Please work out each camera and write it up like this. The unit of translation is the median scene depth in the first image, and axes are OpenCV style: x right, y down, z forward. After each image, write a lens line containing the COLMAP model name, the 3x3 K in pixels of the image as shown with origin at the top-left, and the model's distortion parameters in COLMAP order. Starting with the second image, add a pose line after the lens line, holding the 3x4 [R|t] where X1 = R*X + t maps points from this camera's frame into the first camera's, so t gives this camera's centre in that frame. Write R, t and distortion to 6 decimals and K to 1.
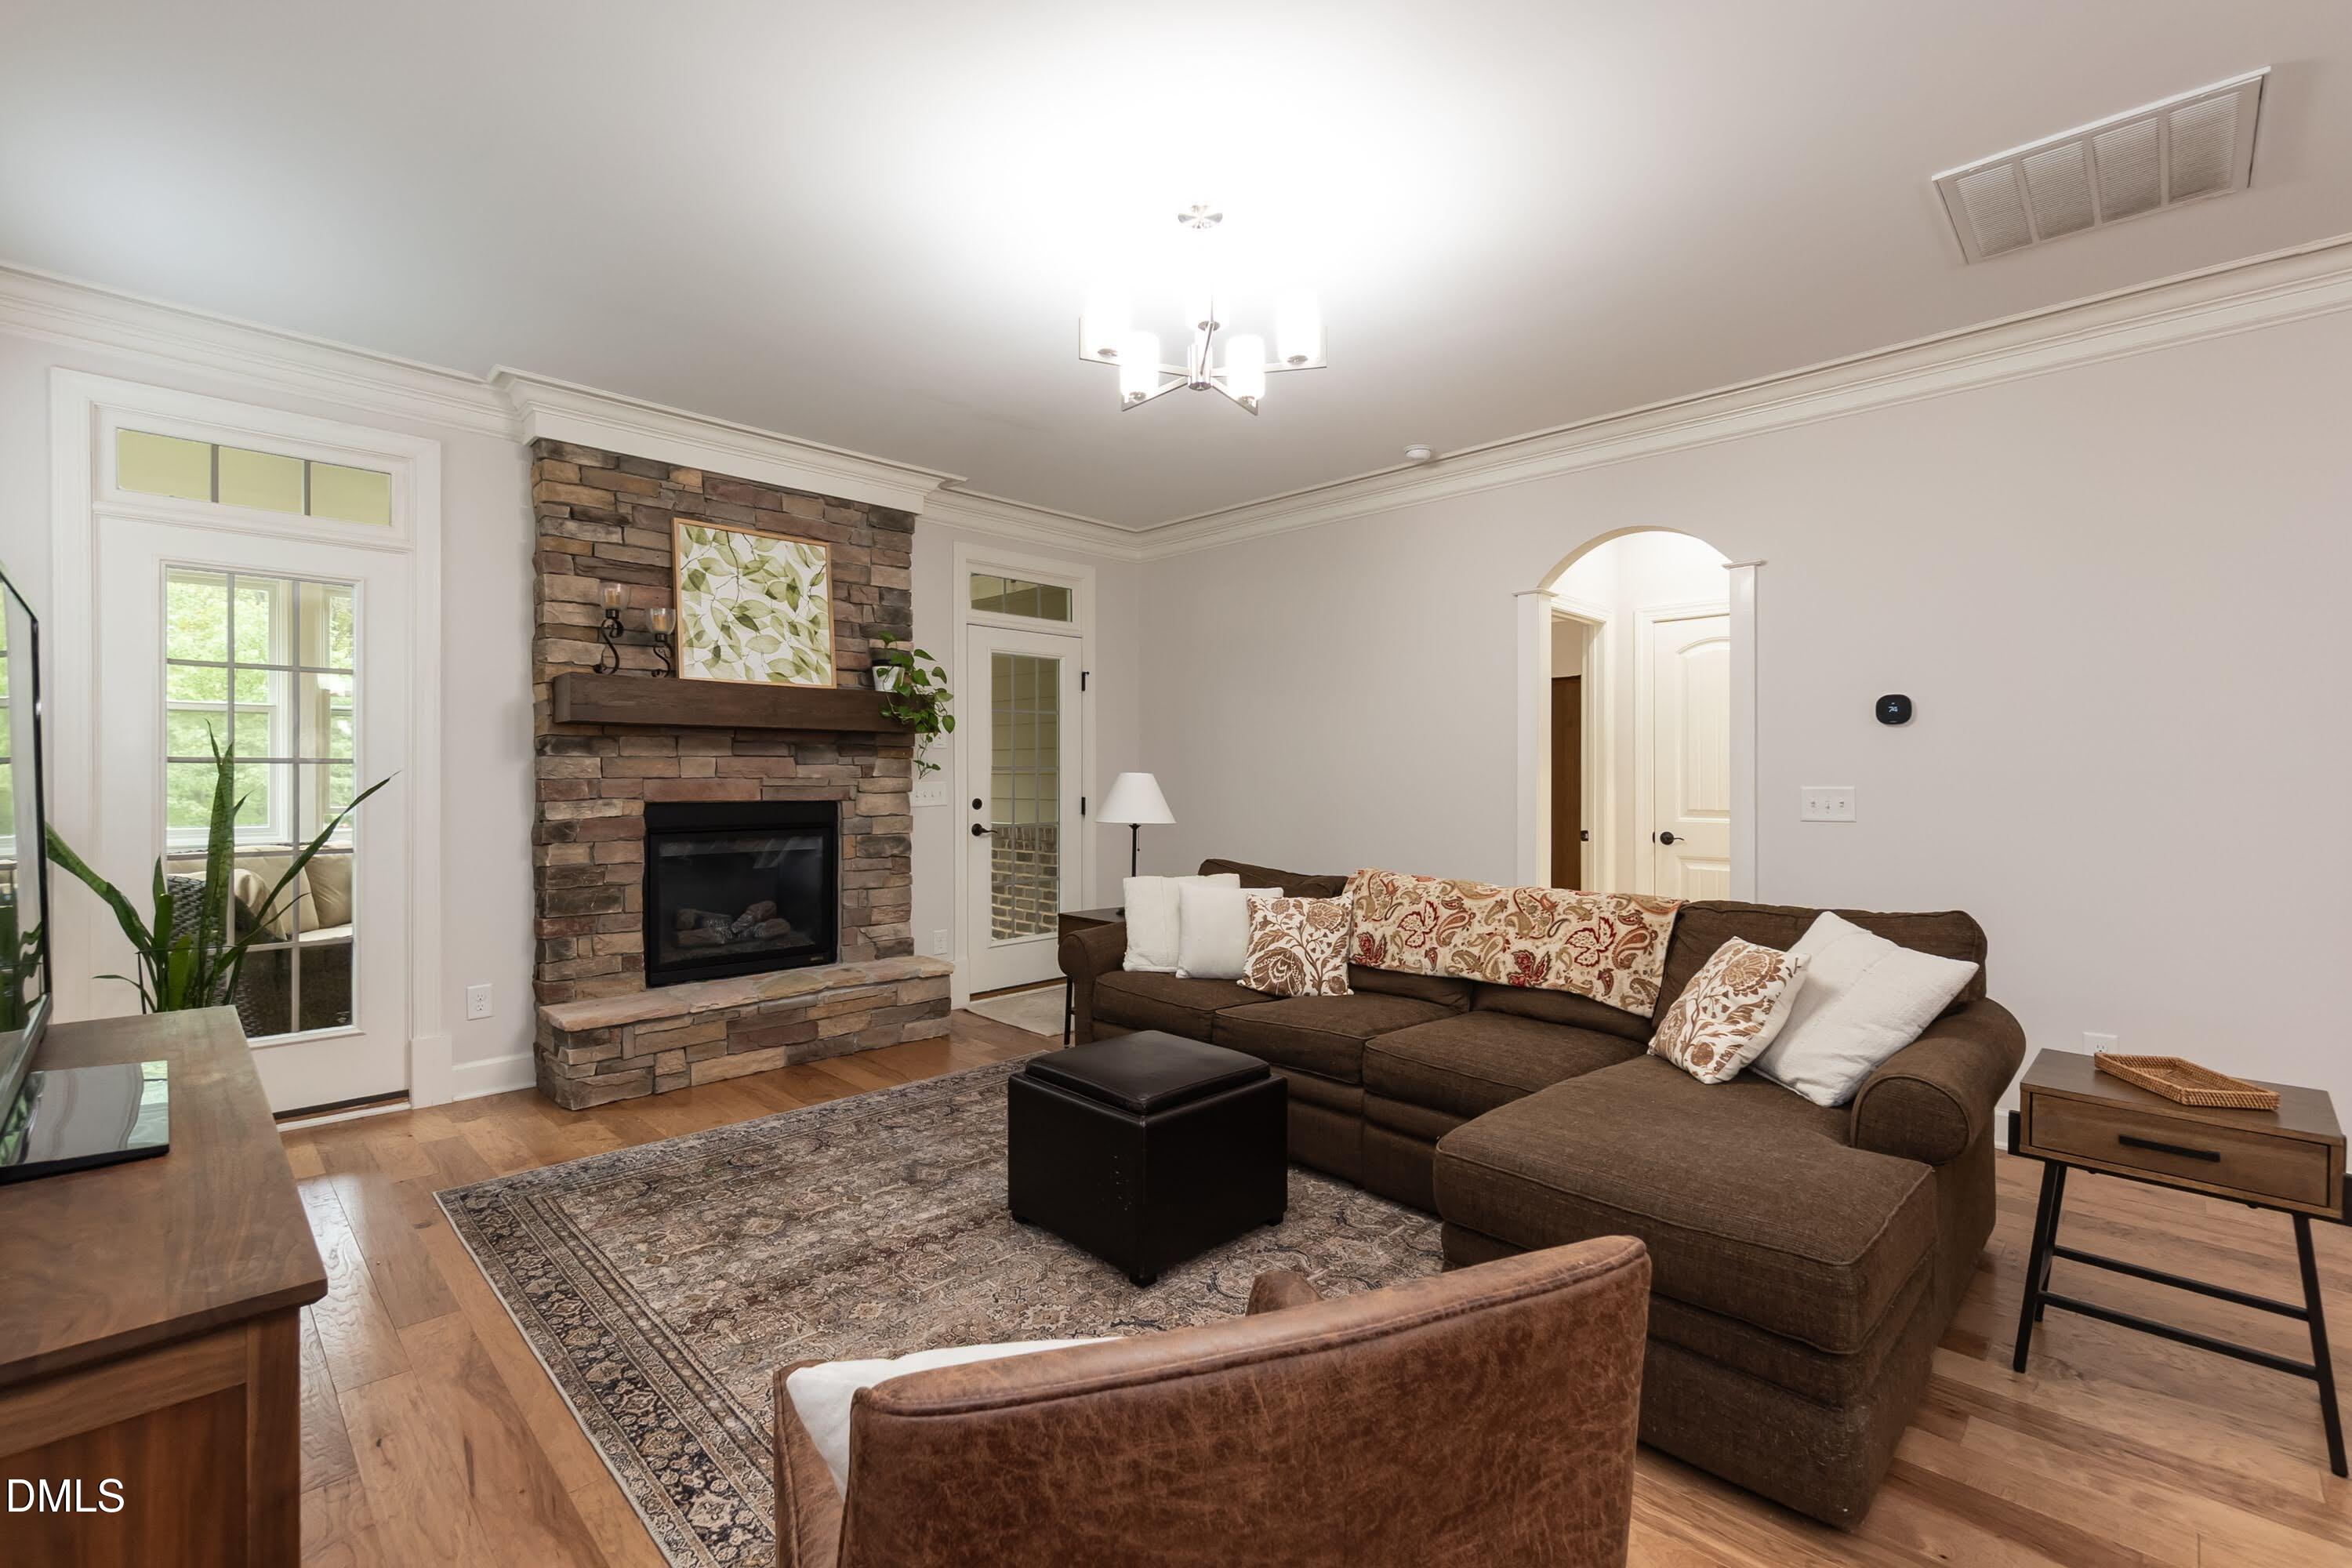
lens RADIAL K [[1034.0, 0, 1171.3], [0, 1034.0, 778.0], [0, 0, 1]] dist [-0.000911, -0.000195]
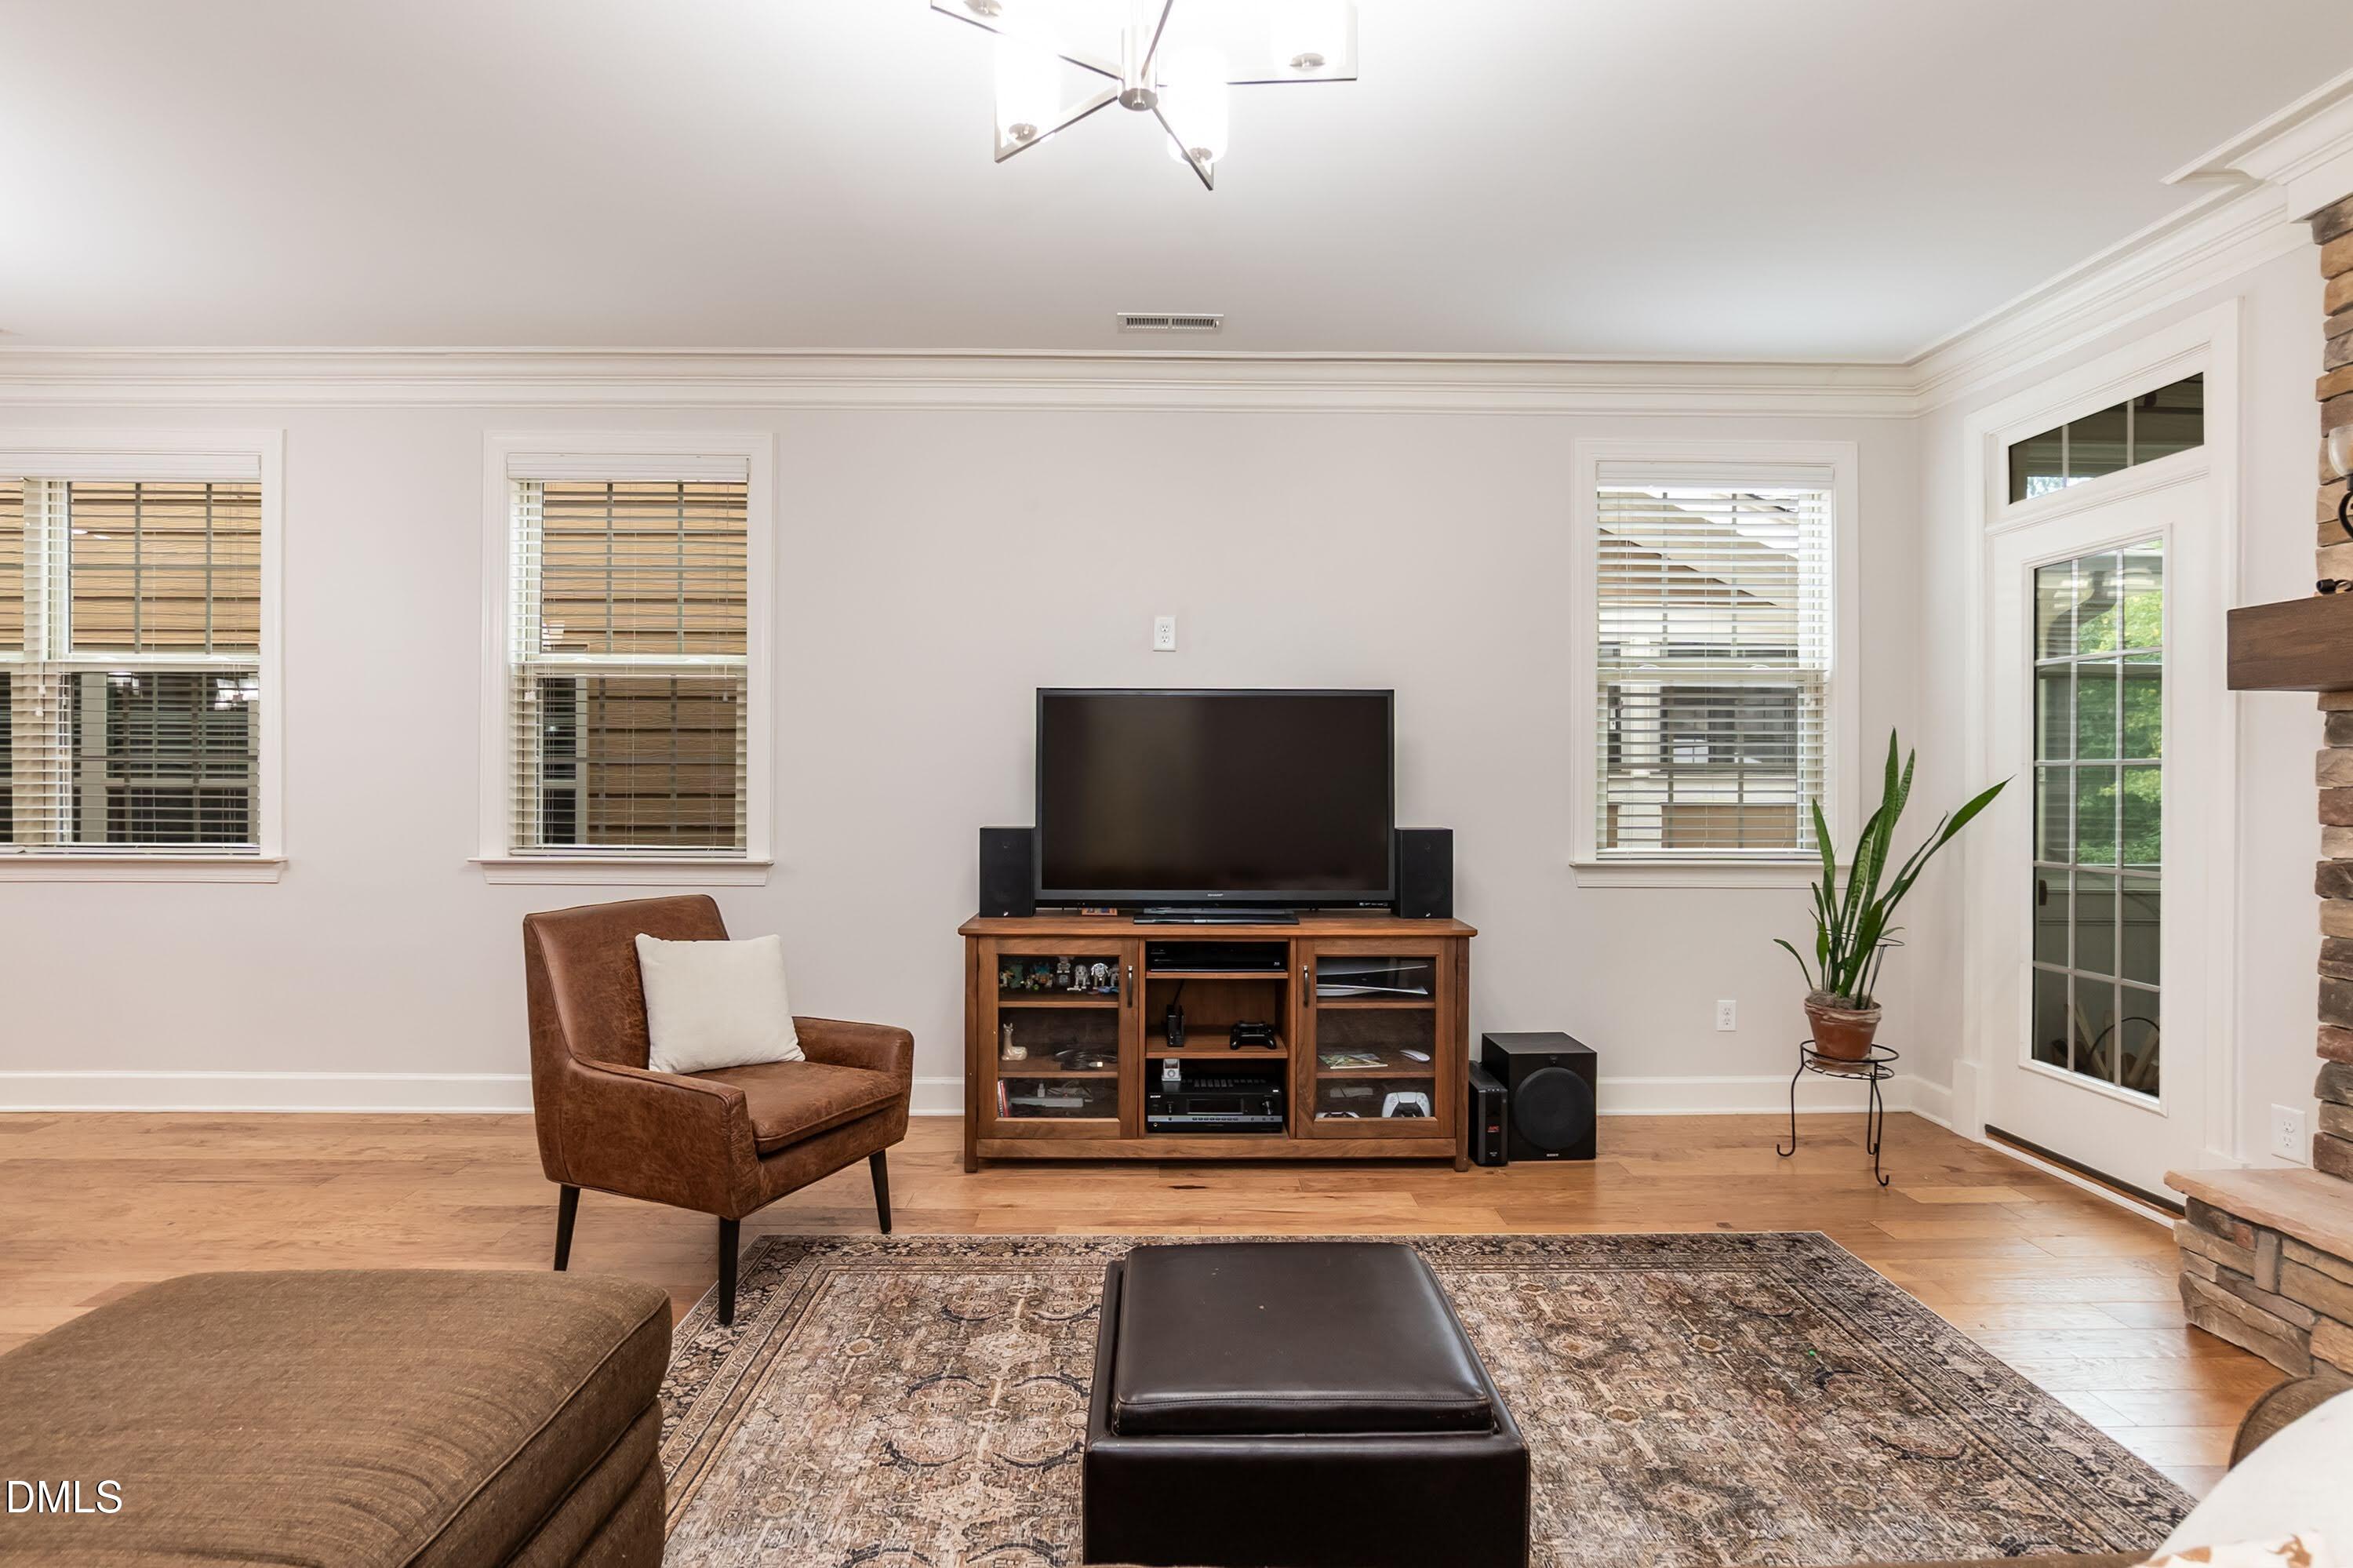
lens RADIAL K [[1134.7, 0, 1176.5], [0, 1134.7, 784.0], [0, 0, 1]] dist [0.000058, 0.000271]
pose [[-0.694691, 0.001552, -0.719307, 0.293035], [-0.003909, 0.999975, 0.005933, -0.001907], [0.719298, 0.006934, -0.694667, 0.911019]]
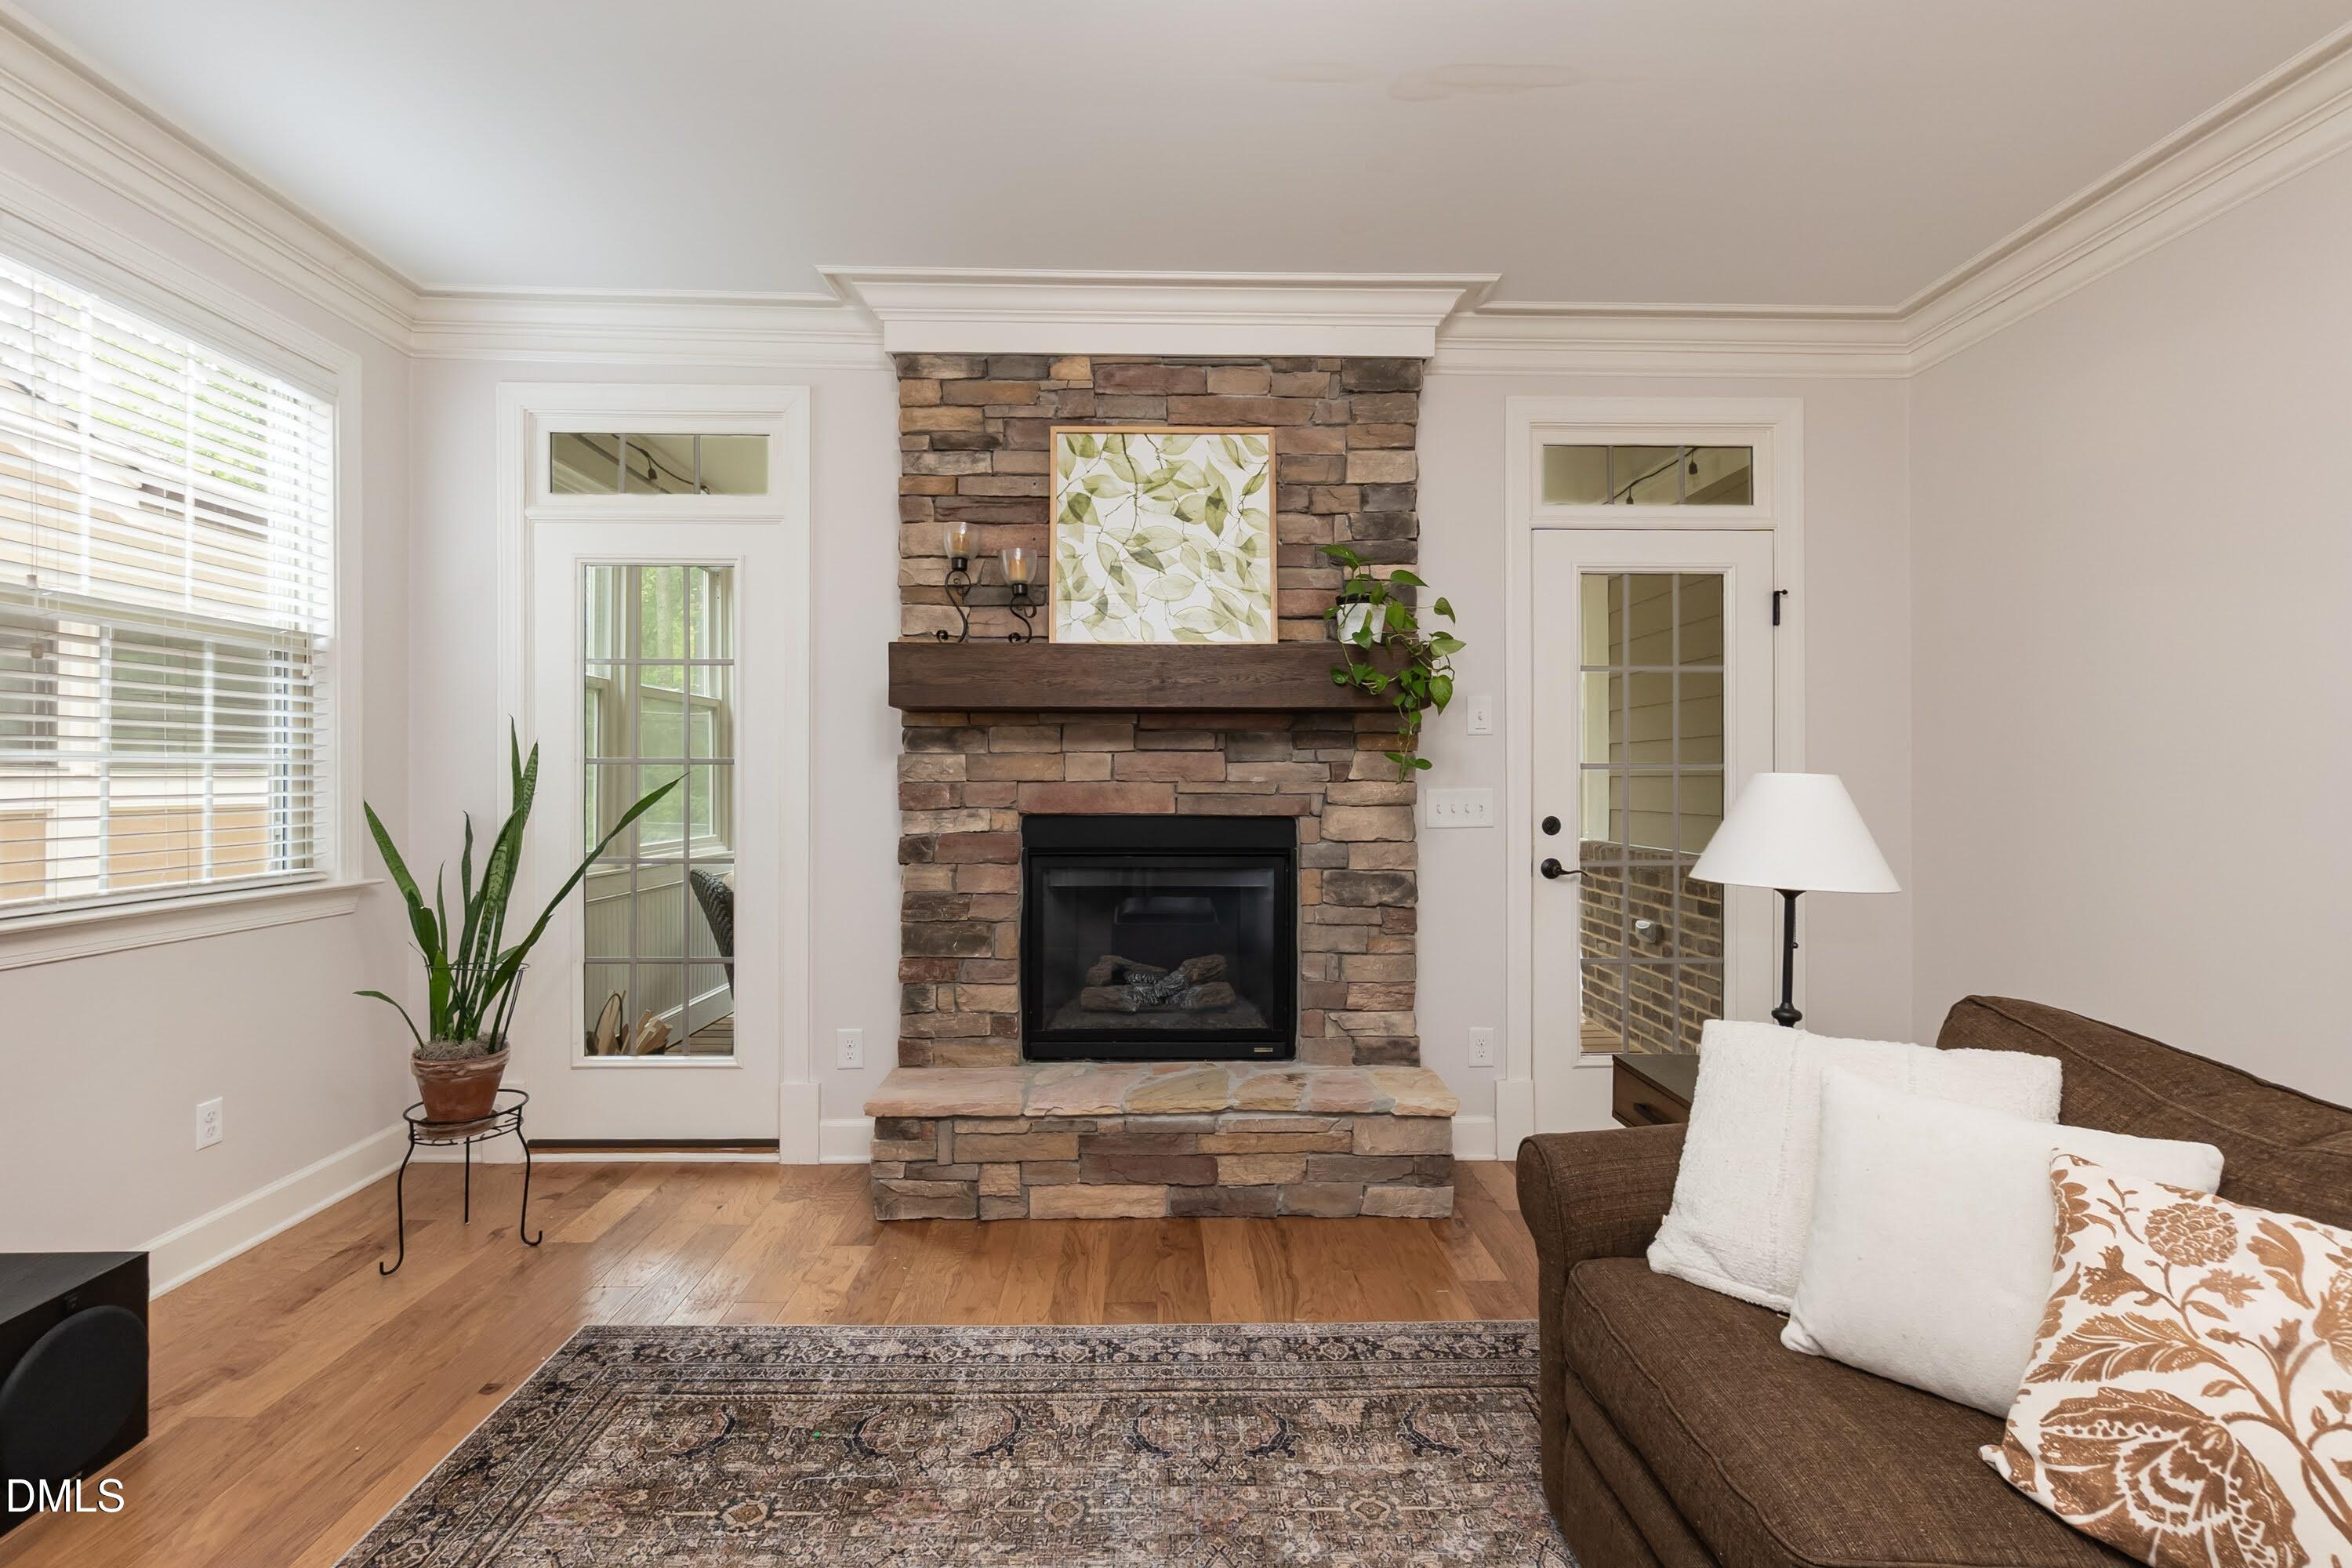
lens RADIAL K [[1034.0, 0, 1171.3], [0, 1034.0, 778.0], [0, 0, 1]] dist [-0.000911, -0.000195]
pose [[0.722118, 0.001378, -0.691769, 0.088527], [-0.003000, 0.999995, -0.001141, -0.001858], [0.691763, 0.002899, 0.722118, 0.528964]]
